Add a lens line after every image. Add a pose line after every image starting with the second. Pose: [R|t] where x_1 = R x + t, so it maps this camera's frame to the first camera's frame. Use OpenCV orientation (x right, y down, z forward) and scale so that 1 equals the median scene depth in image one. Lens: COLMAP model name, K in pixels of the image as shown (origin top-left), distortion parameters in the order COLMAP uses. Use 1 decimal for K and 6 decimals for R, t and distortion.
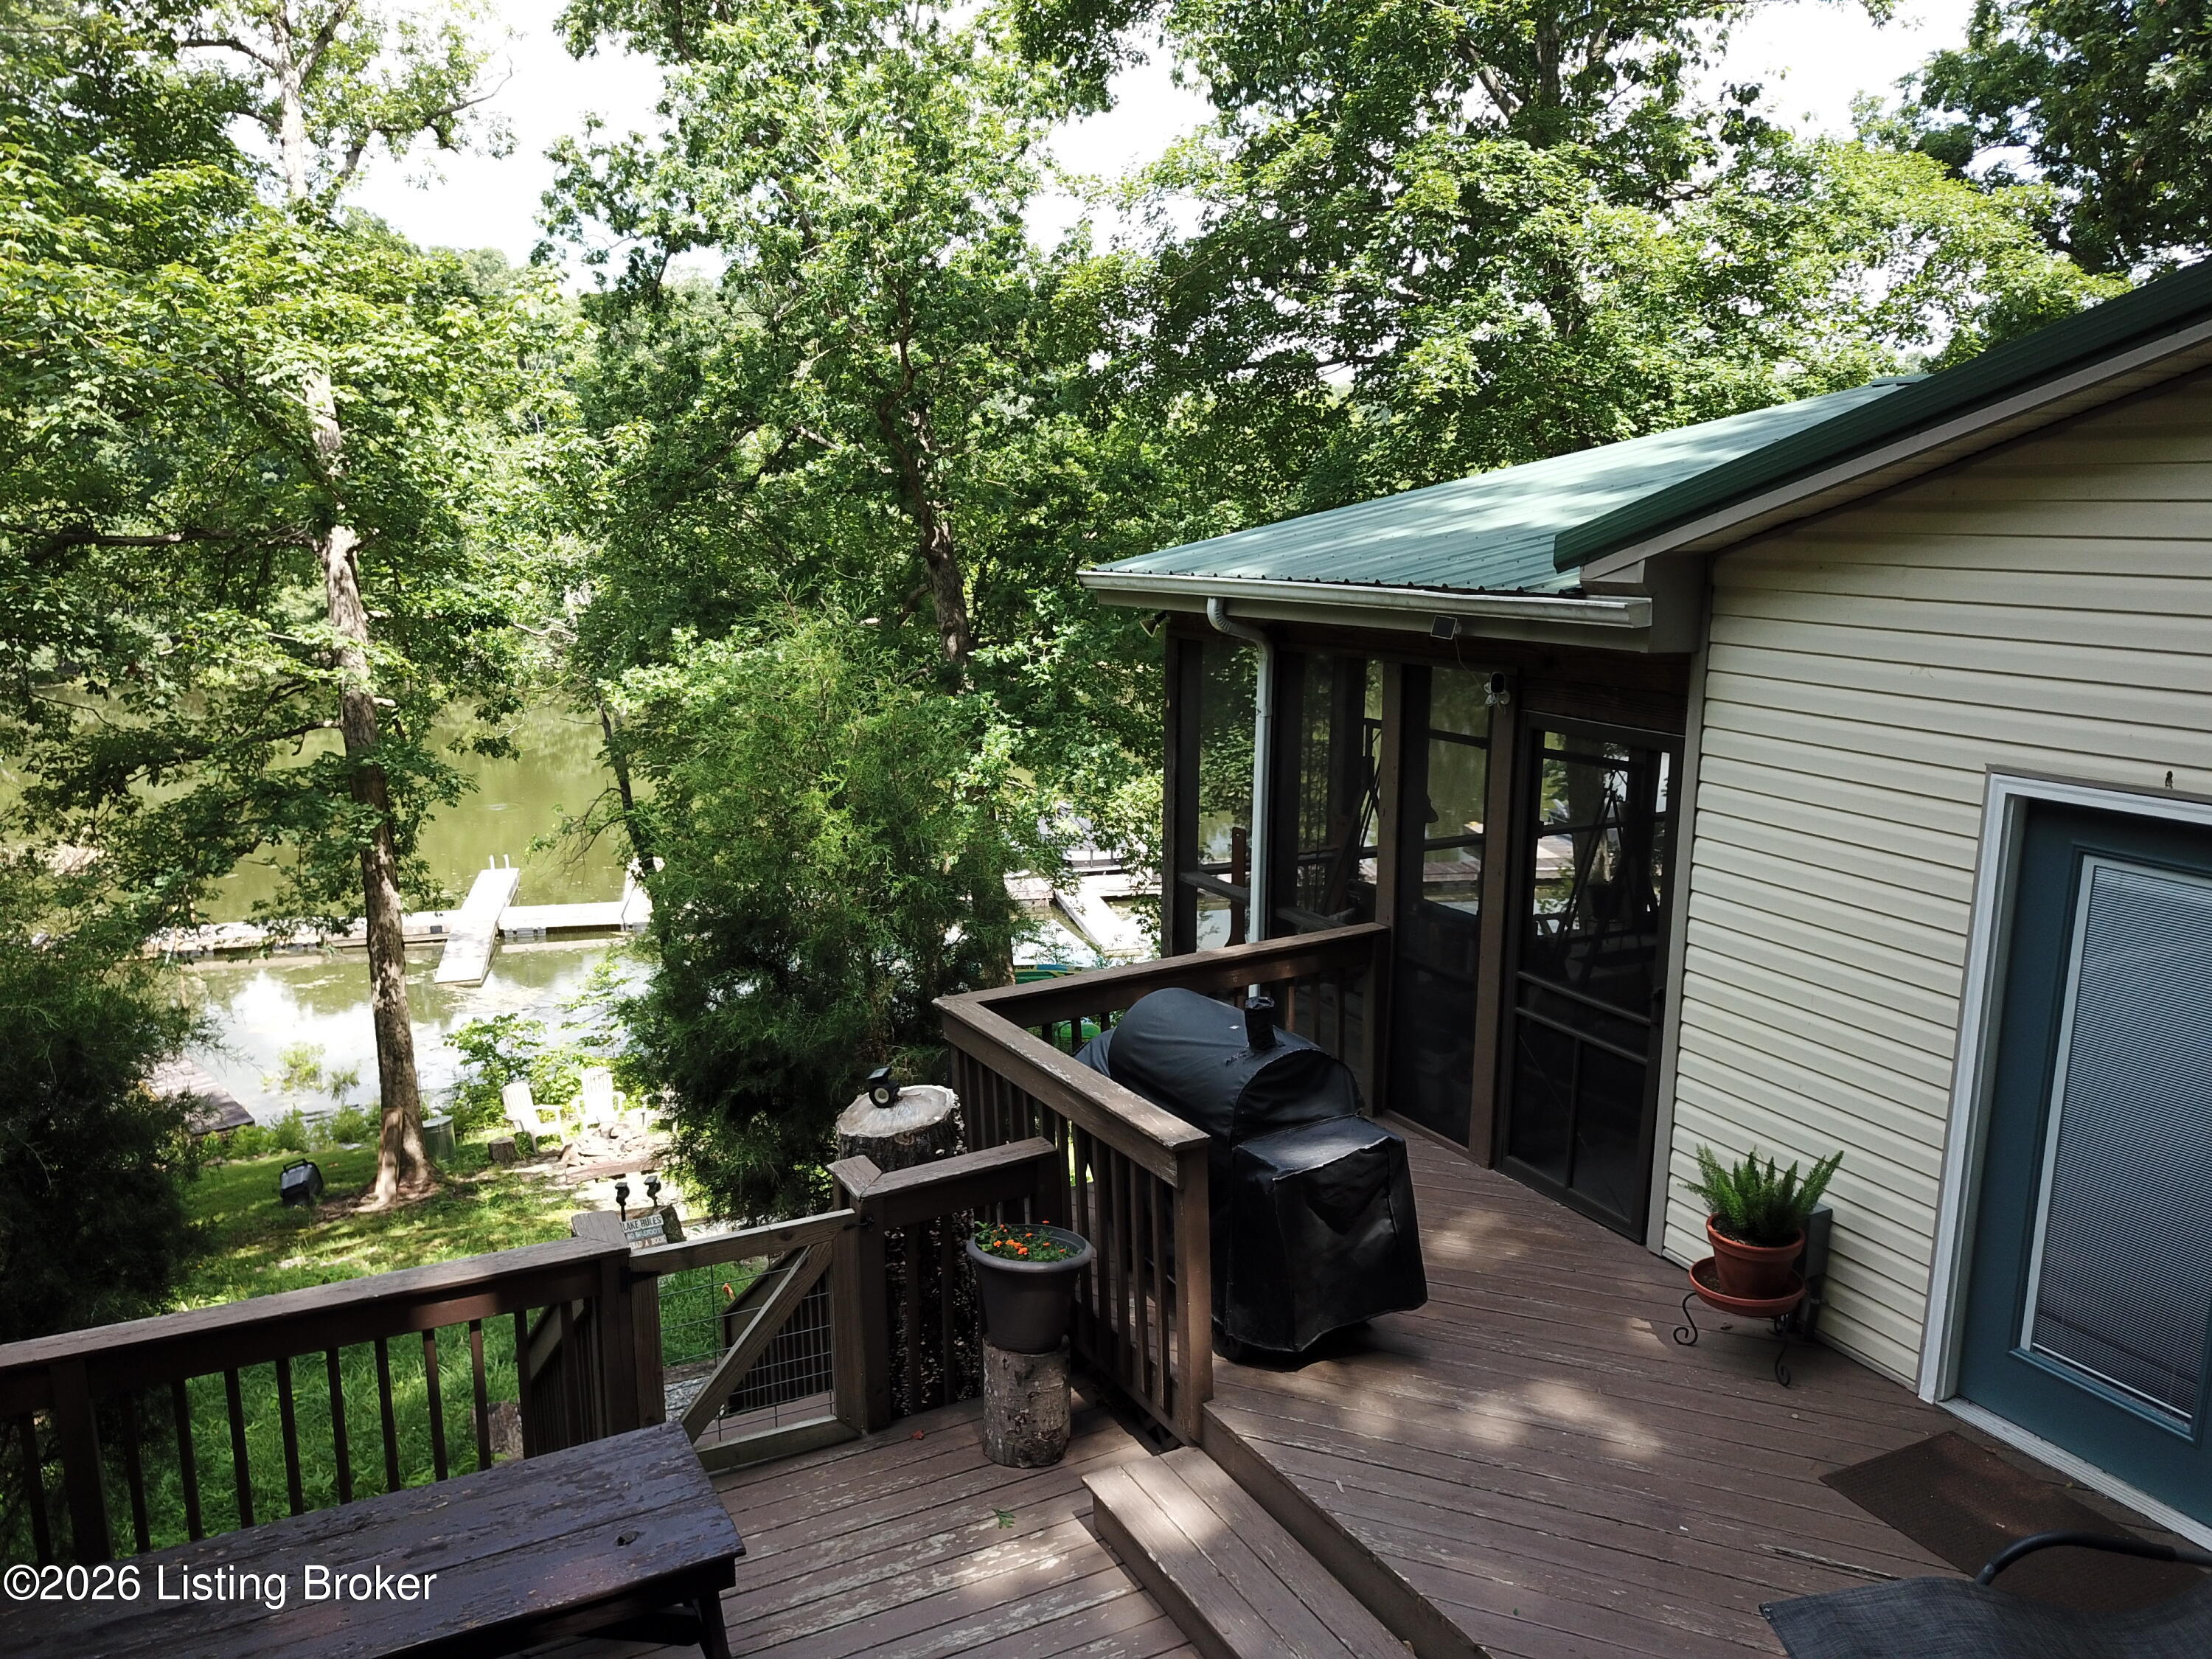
lens RADIAL K [[1703.9, 0, 1066.5], [0, 1703.9, 827.4], [0, 0, 1]] dist [0.014827, -0.067568]
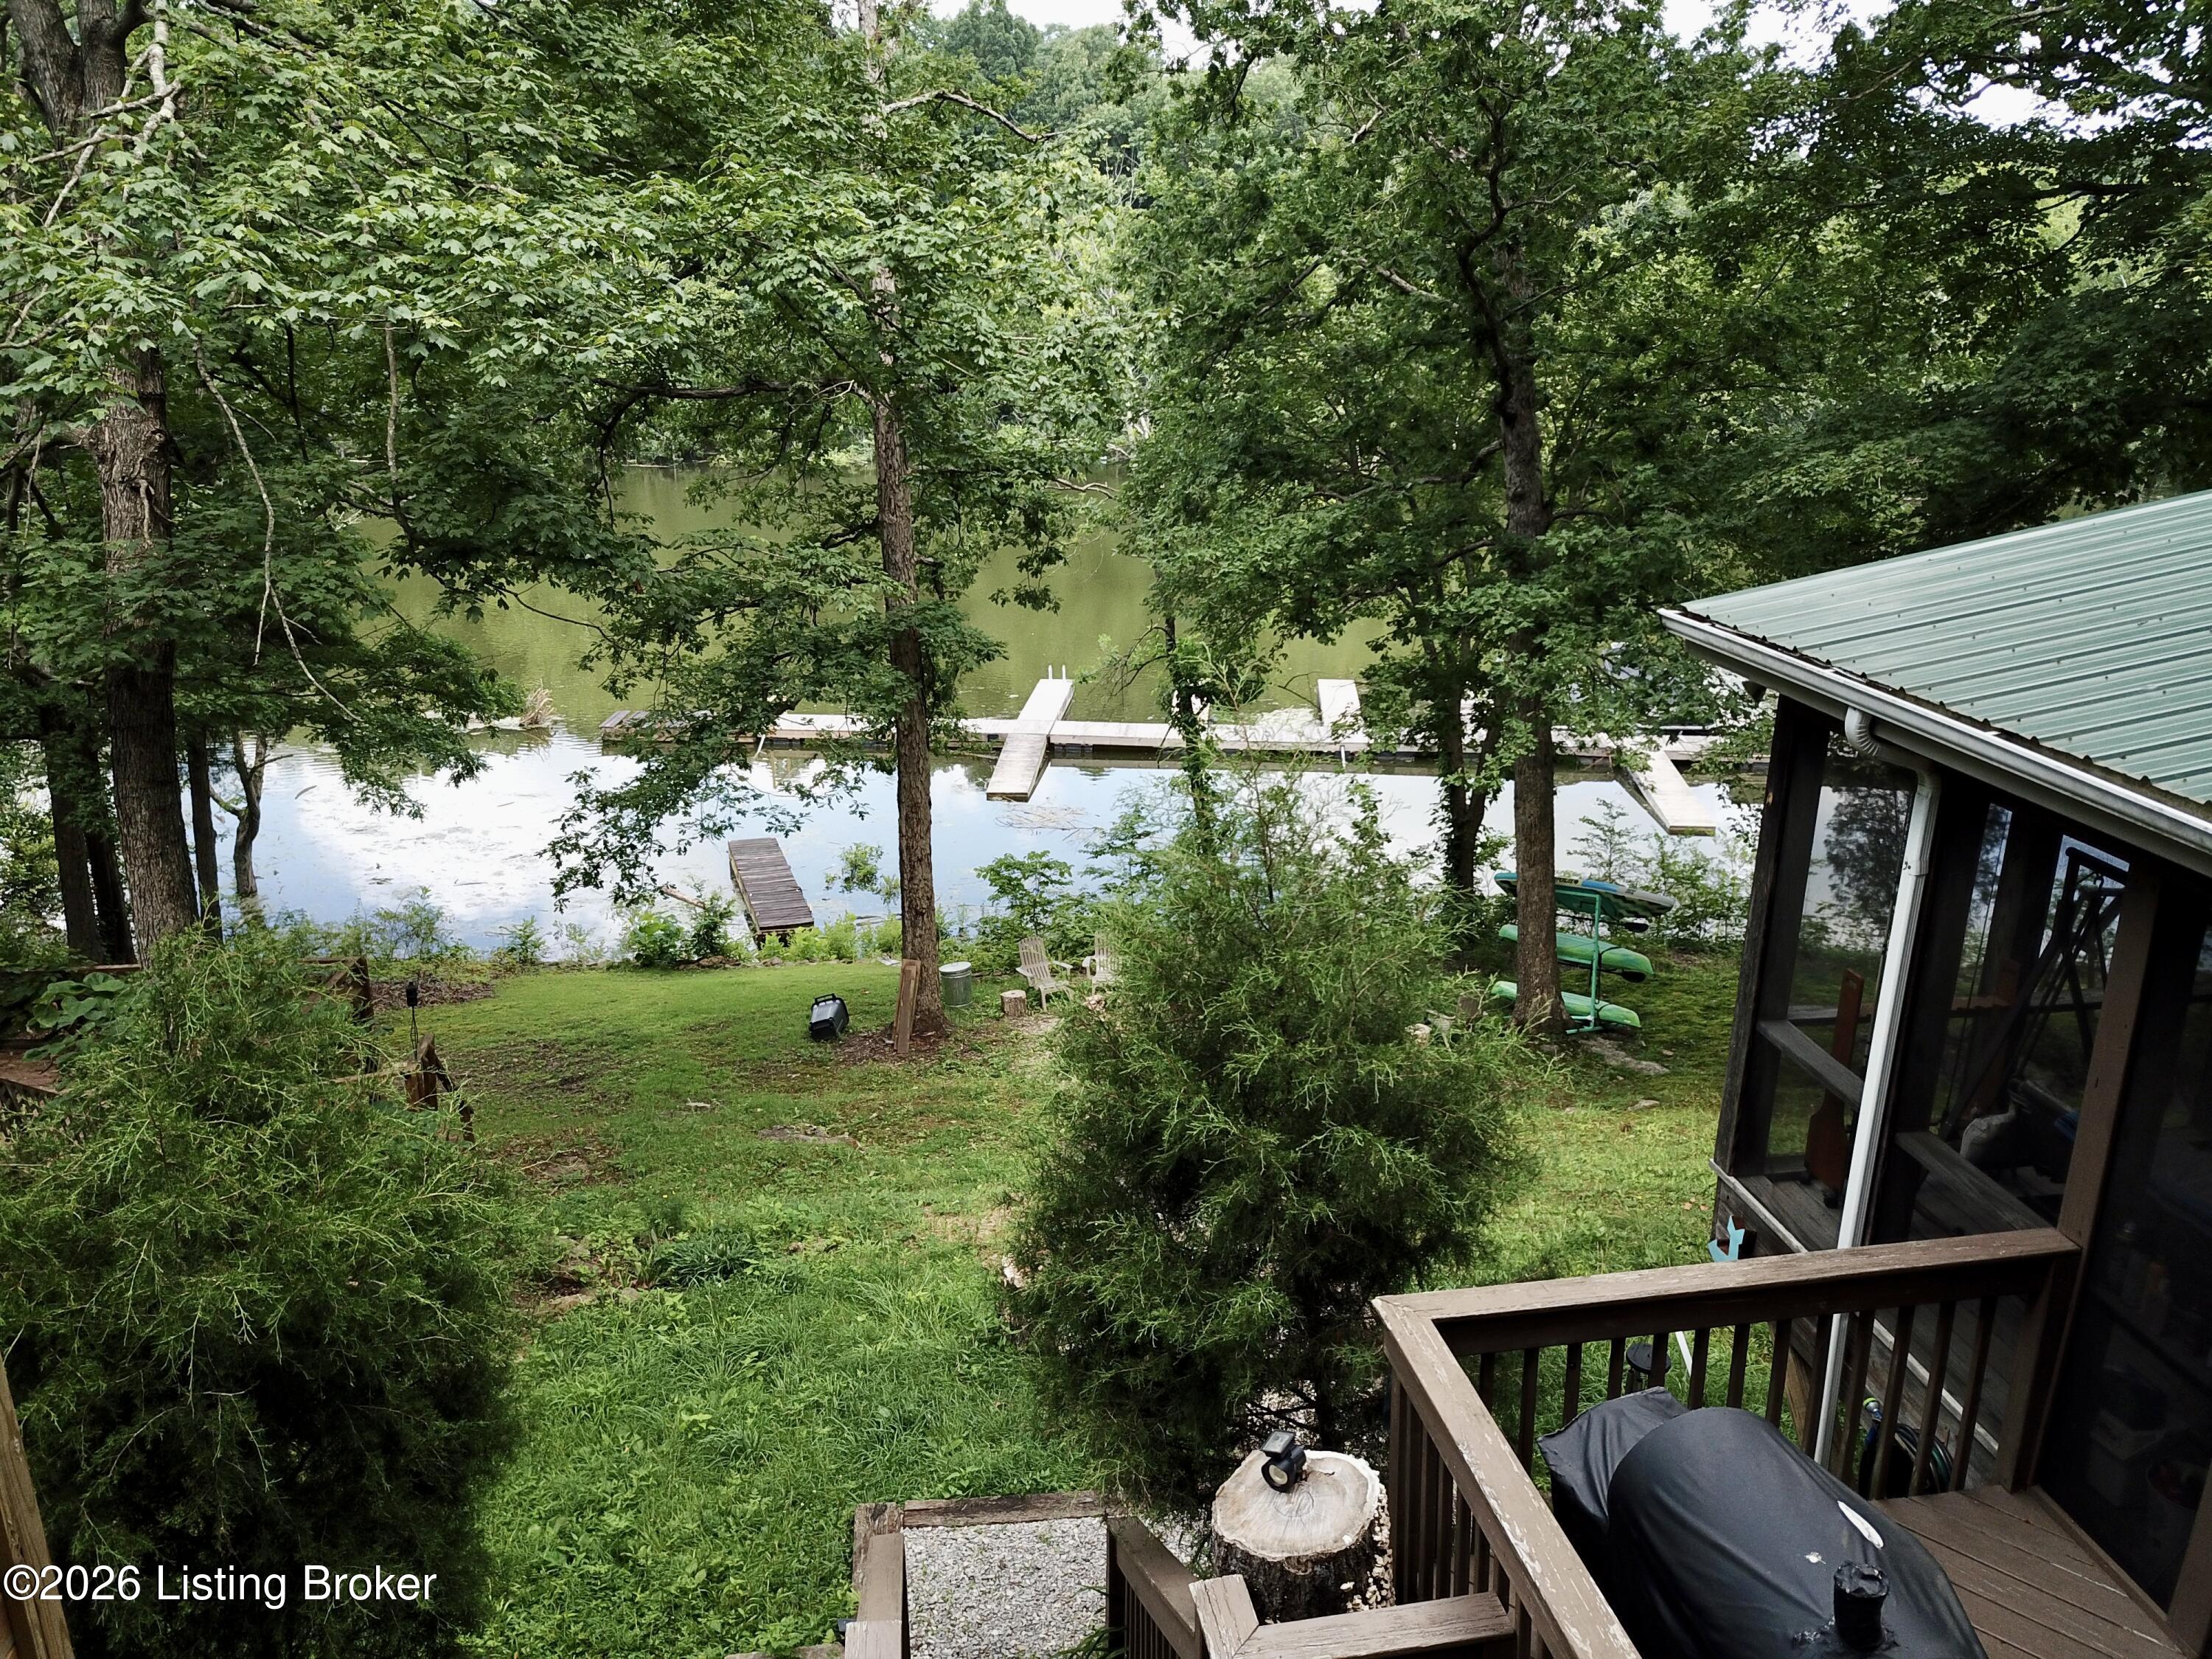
lens RADIAL K [[1705.5, 0, 1039.4], [0, 1705.5, 848.3], [0, 0, 1]] dist [0.004161, -0.007717]
pose [[0.940813, 0.104090, -0.322547, 0.000900], [-0.062183, 0.988529, 0.137635, -0.051555], [0.333174, -0.109431, 0.936494, 0.077461]]
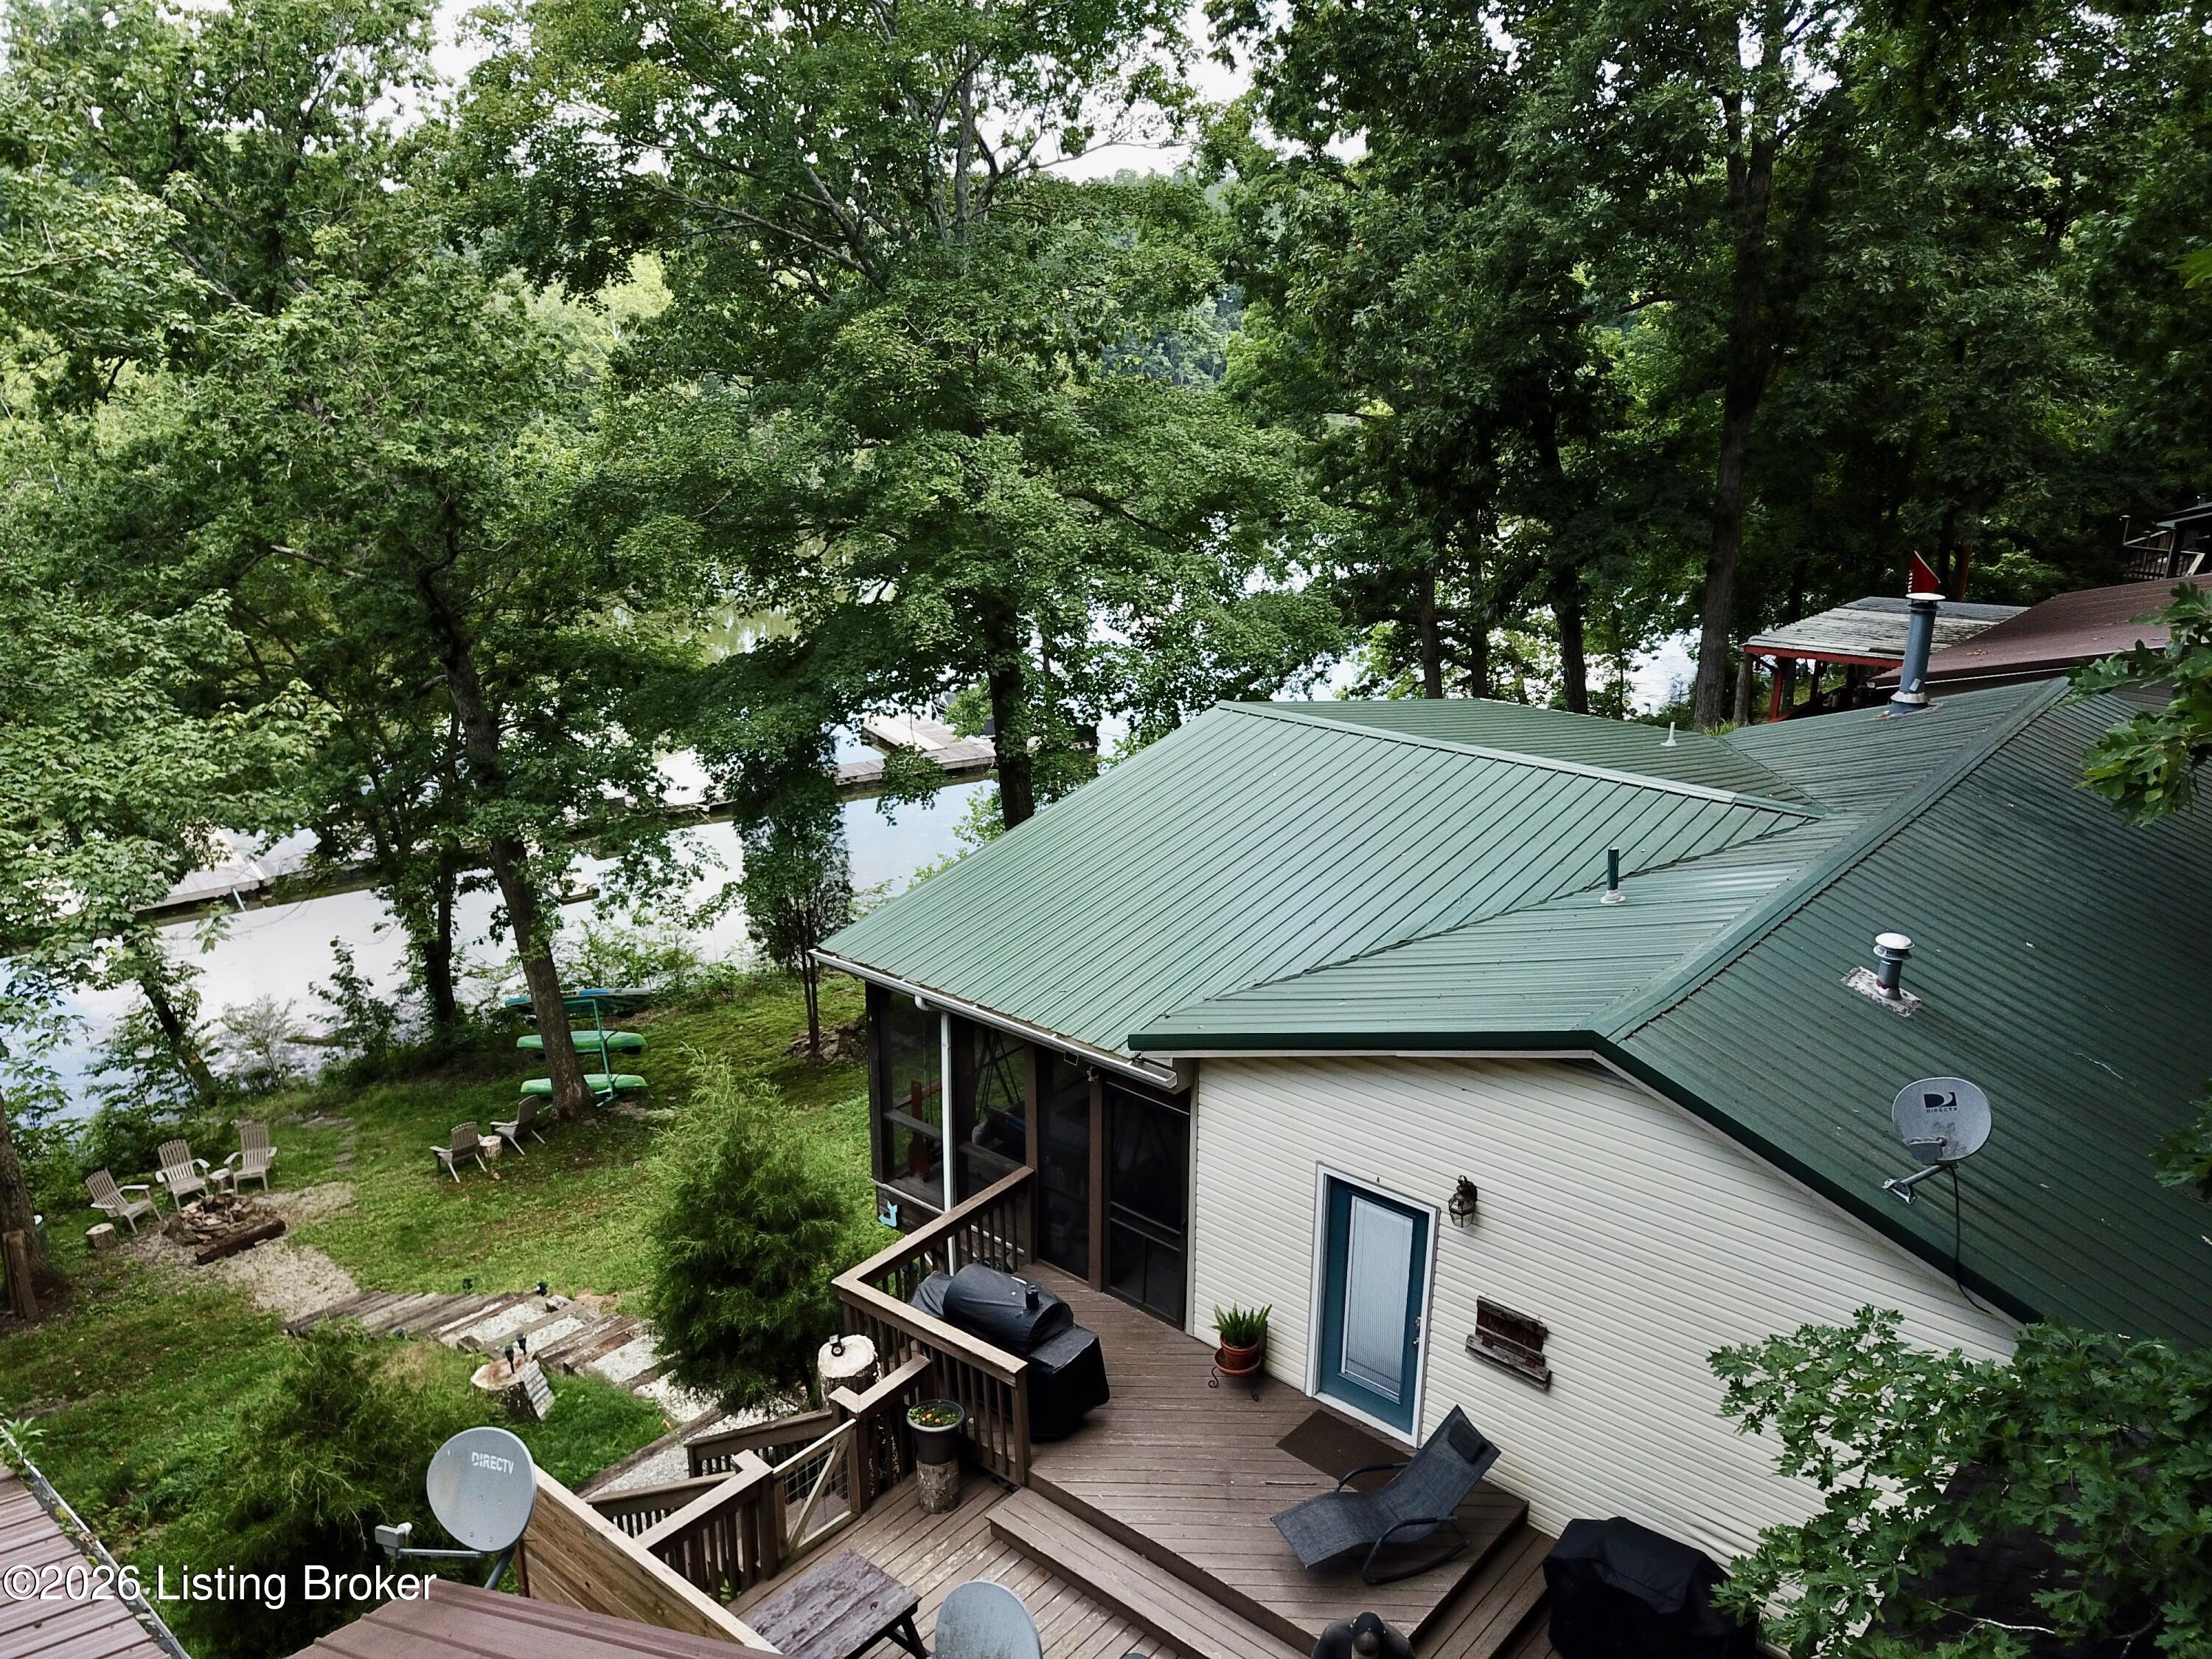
lens RADIAL K [[1707.0, 0, 1106.0], [0, 1707.0, 829.5], [0, 0, 1]] dist [0.005974, 0.000319]
pose [[0.920728, -0.117405, 0.372123, -0.123964], [0.076085, 0.989374, 0.123894, -0.169453], [-0.382714, -0.085760, 0.919878, -0.229748]]
